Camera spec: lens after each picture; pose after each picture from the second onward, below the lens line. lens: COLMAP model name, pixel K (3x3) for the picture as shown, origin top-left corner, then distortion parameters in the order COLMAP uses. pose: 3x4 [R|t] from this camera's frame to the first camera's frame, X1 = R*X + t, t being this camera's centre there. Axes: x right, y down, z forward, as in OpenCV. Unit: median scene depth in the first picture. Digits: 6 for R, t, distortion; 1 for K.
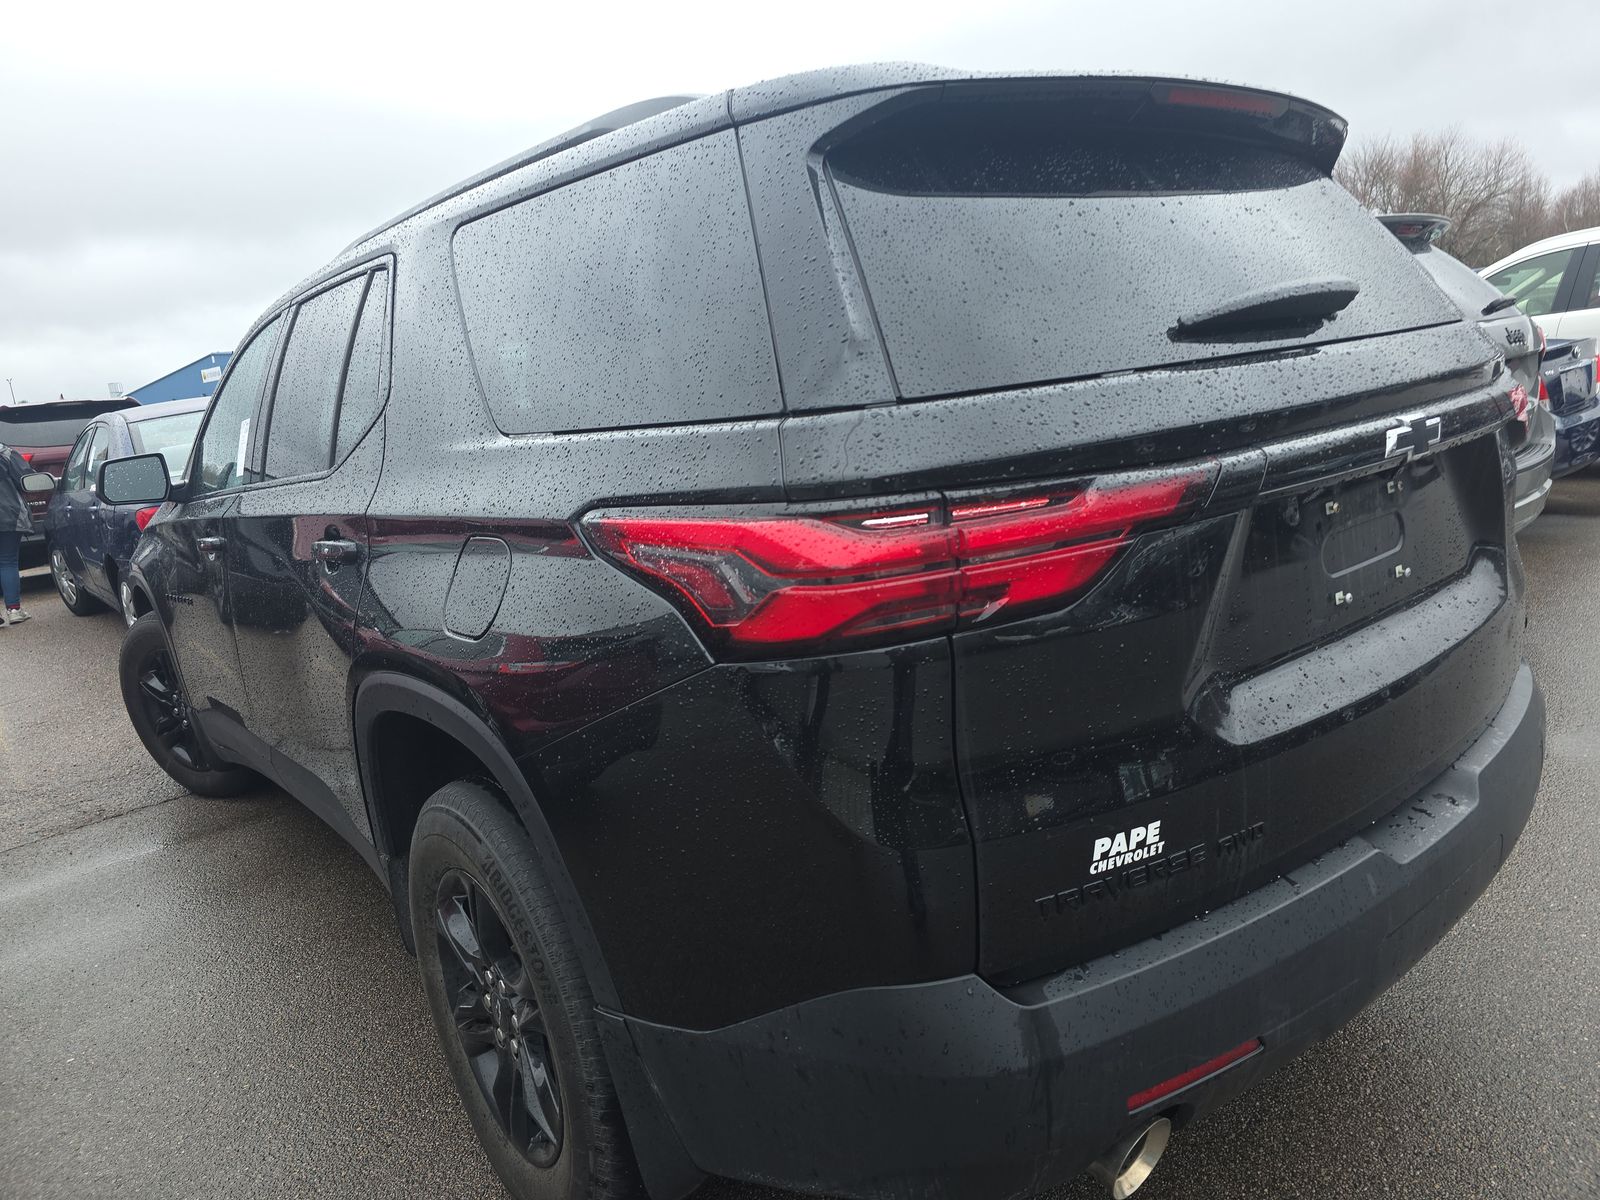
lens RADIAL K [[1030.7, 0, 806.0], [0, 1030.7, 635.2], [0, 0, 1]] dist [0.041971, -0.041505]
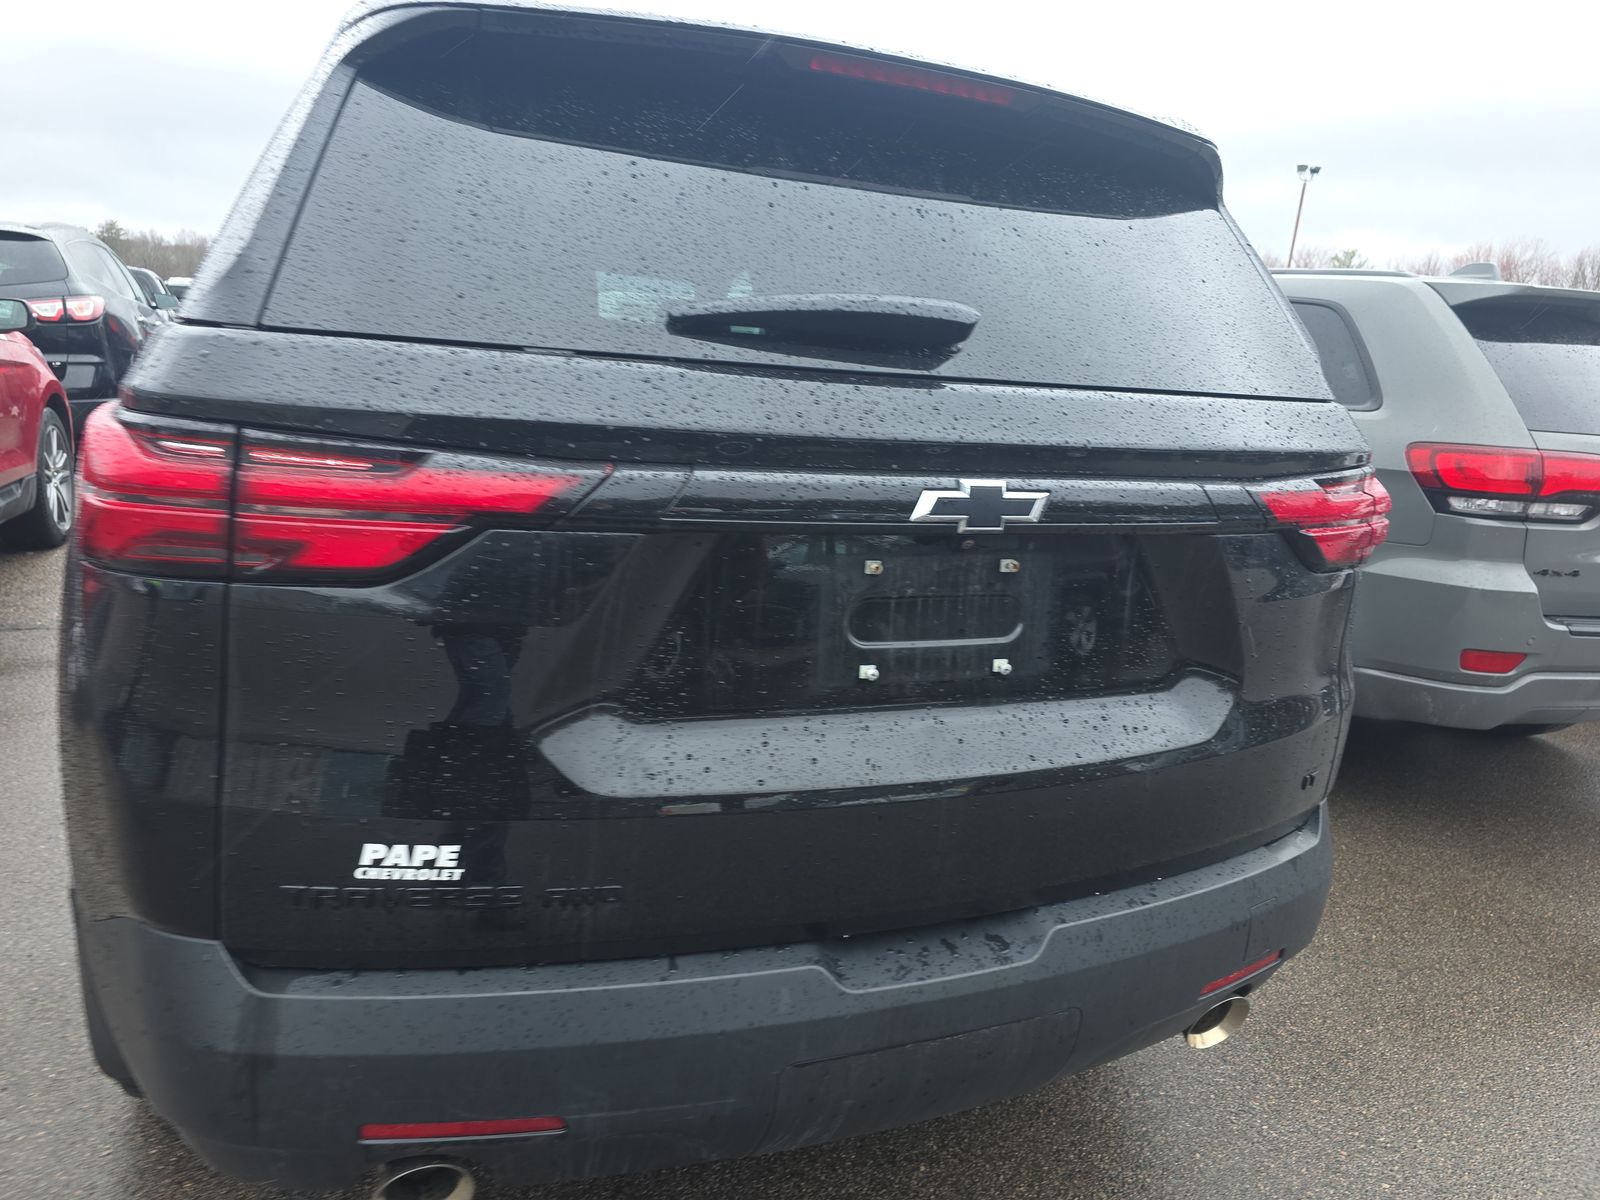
lens RADIAL K [[1030.7, 0, 806.0], [0, 1030.7, 635.2], [0, 0, 1]] dist [0.041971, -0.041505]
pose [[0.942159, 0.246145, -0.227483, 0.785692], [-0.241600, 0.969185, 0.048066, -0.114318], [0.232304, 0.009674, 0.972595, 0.192337]]
